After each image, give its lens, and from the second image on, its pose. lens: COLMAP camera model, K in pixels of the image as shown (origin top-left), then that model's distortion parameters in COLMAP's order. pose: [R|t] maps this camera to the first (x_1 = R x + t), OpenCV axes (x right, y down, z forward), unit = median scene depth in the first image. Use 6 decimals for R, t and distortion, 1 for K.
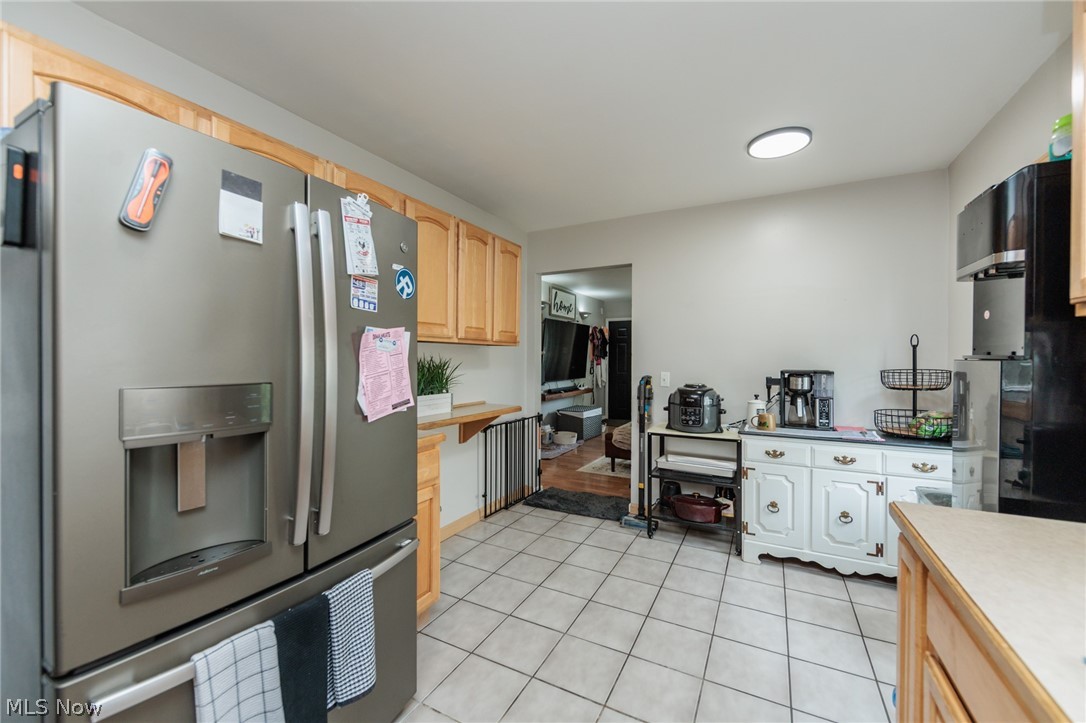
lens RADIAL K [[426.7, 0, 545.3], [0, 426.7, 360.1], [0, 0, 1]] dist [-0.001639, -0.000164]
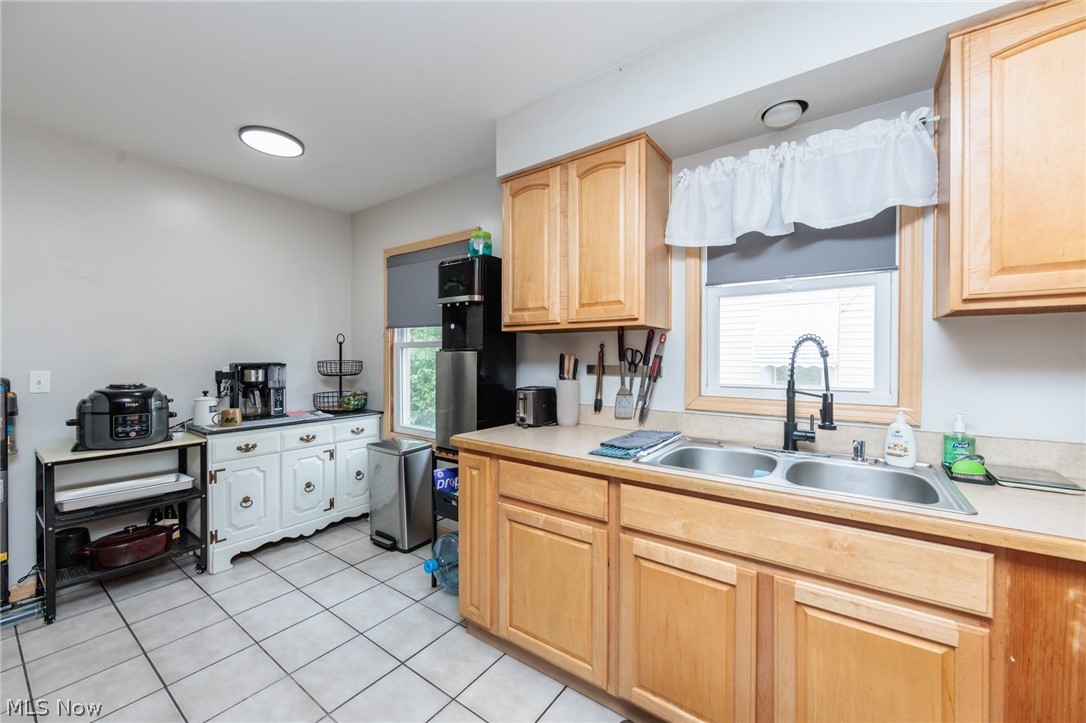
lens RADIAL K [[426.7, 0, 542.7], [0, 426.7, 360.2], [0, 0, 1]] dist [-0.001639, -0.000164]
pose [[0.143252, -0.011183, 0.989623, -0.325142], [0.001562, 0.999937, 0.011073, 0.007540], [-0.989685, -0.000040, 0.143261, 0.176567]]
